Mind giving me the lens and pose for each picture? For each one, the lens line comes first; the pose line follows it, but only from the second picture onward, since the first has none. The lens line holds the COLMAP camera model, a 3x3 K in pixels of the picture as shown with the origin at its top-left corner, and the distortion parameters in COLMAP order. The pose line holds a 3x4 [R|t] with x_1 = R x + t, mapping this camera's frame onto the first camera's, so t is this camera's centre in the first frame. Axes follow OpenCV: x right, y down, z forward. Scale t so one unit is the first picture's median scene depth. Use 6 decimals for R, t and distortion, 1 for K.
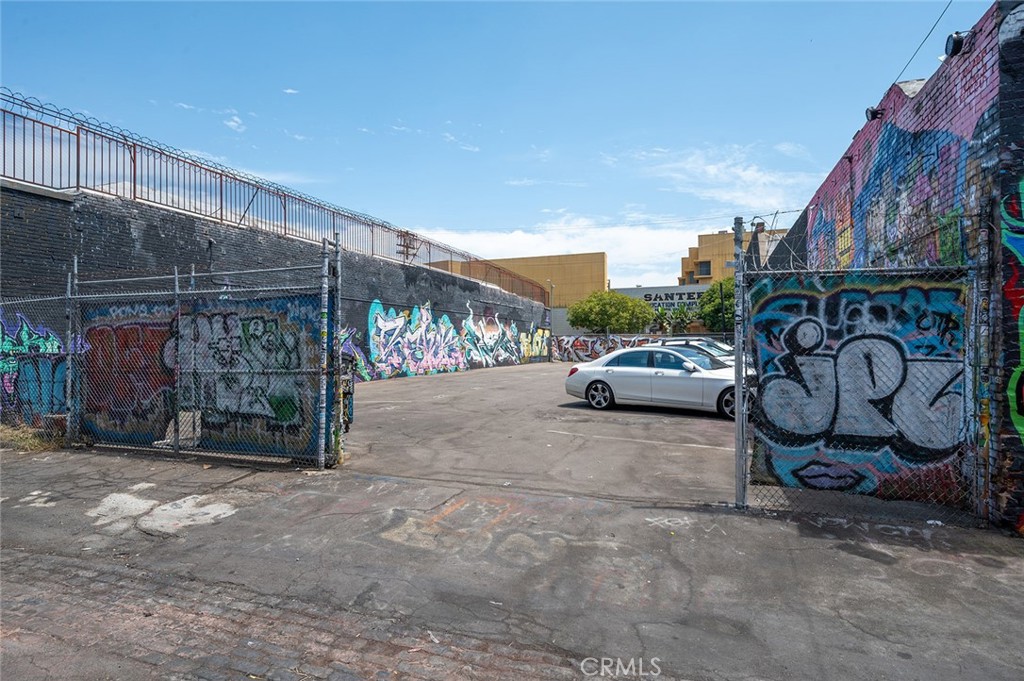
lens RADIAL K [[539.5, 0, 512.0], [0, 539.5, 340.5], [0, 0, 1]] dist [-0.000155, -0.000921]
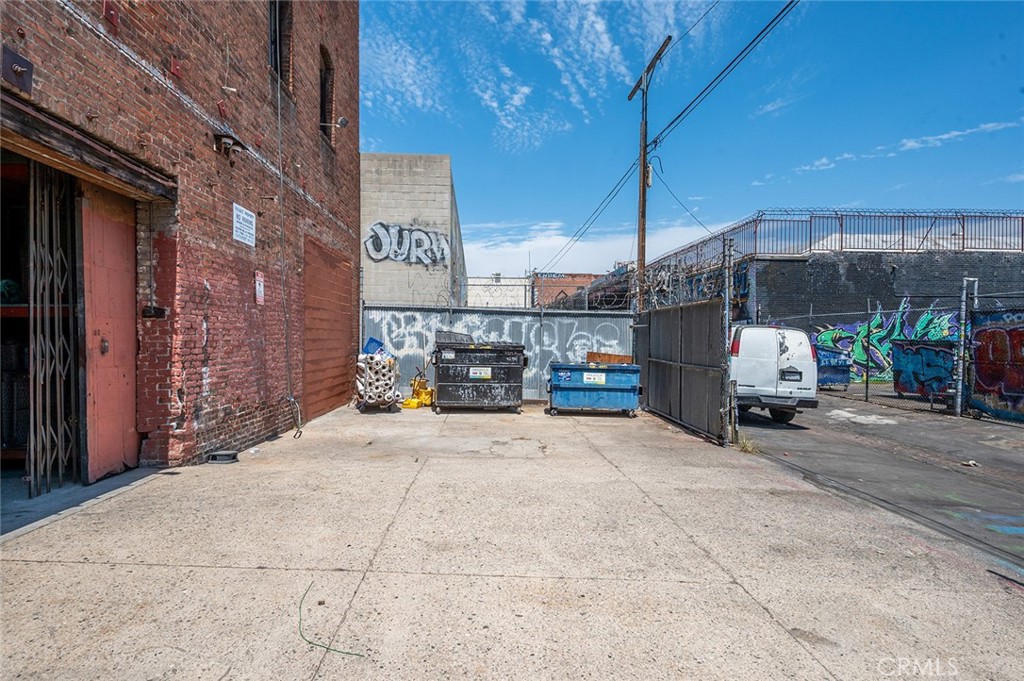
lens RADIAL K [[486.8, 0, 512.0], [0, 486.8, 340.5], [0, 0, 1]] dist [0.001363, -0.000063]
pose [[0.376334, 0.015957, -0.926347, 0.290142], [-0.002148, 0.999864, 0.016351, -0.010874], [0.926482, -0.004163, 0.376317, -0.473023]]
